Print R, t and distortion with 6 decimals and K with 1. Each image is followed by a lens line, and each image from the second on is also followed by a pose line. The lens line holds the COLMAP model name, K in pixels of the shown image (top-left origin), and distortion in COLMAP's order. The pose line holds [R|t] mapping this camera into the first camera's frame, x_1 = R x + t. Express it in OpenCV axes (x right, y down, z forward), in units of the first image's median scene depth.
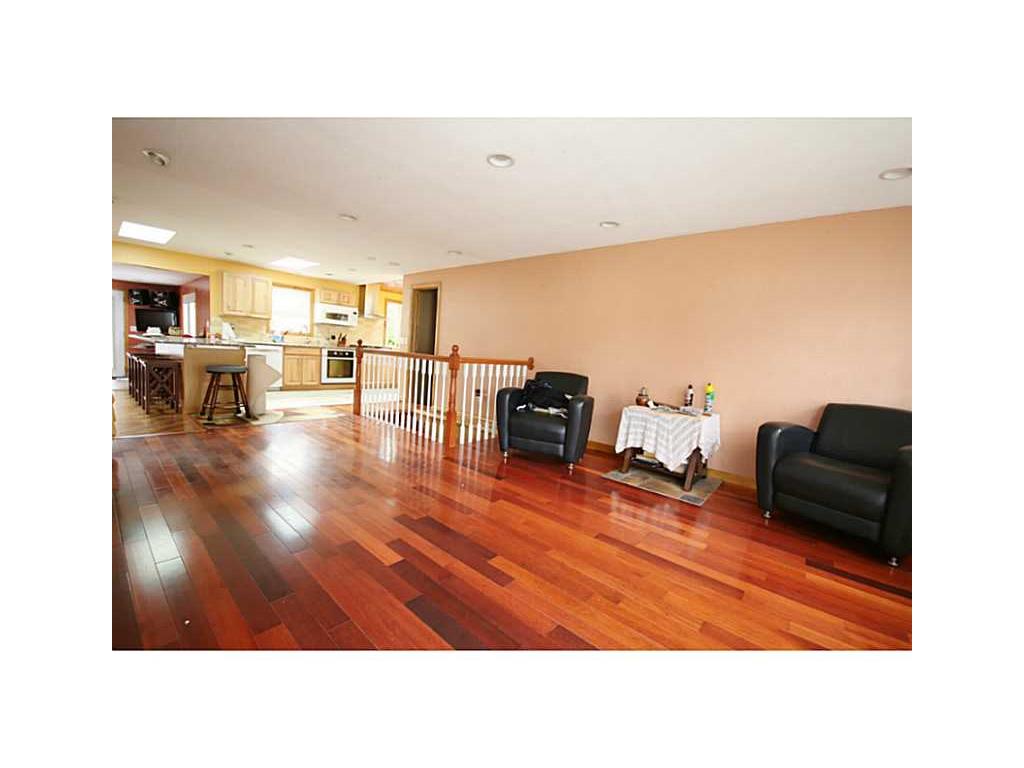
lens RADIAL K [[369.0, 0, 512.2], [0, 369.0, 387.9], [0, 0, 1]] dist [-0.000017, -0.000121]
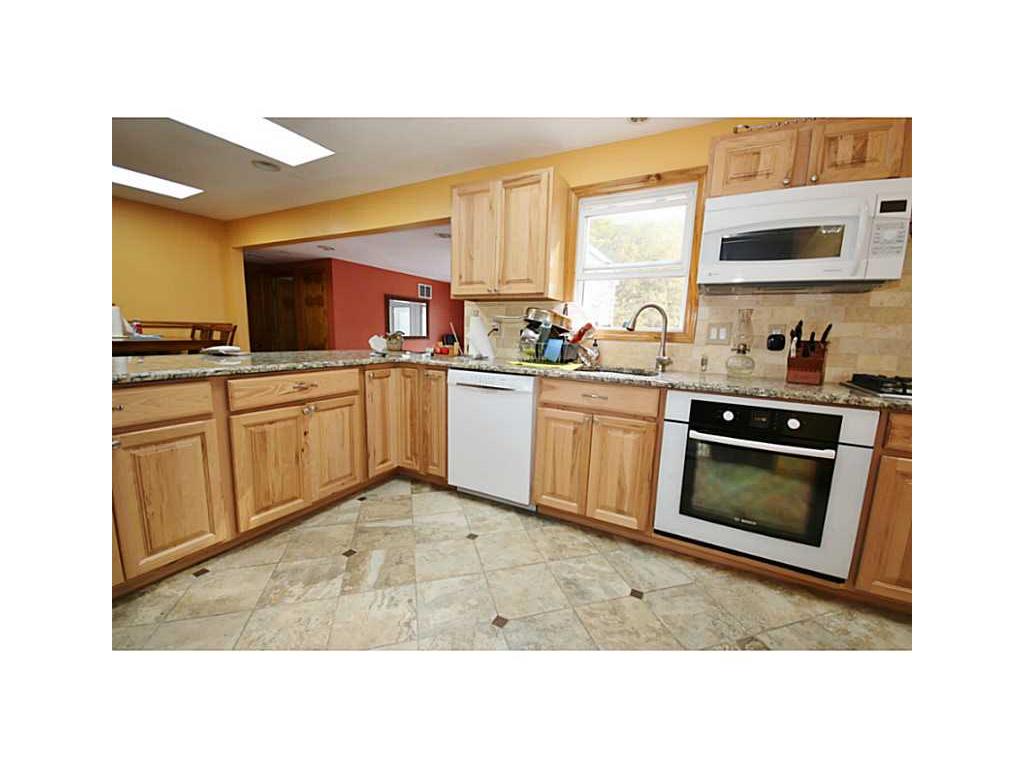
lens RADIAL K [[369.0, 0, 512.2], [0, 369.0, 387.9], [0, 0, 1]] dist [-0.000017, -0.000121]
pose [[0.217108, 0.079974, -0.972866, -0.291304], [-0.114814, 0.991812, 0.055909, -0.104142], [0.969372, 0.099561, 0.224512, 0.803851]]
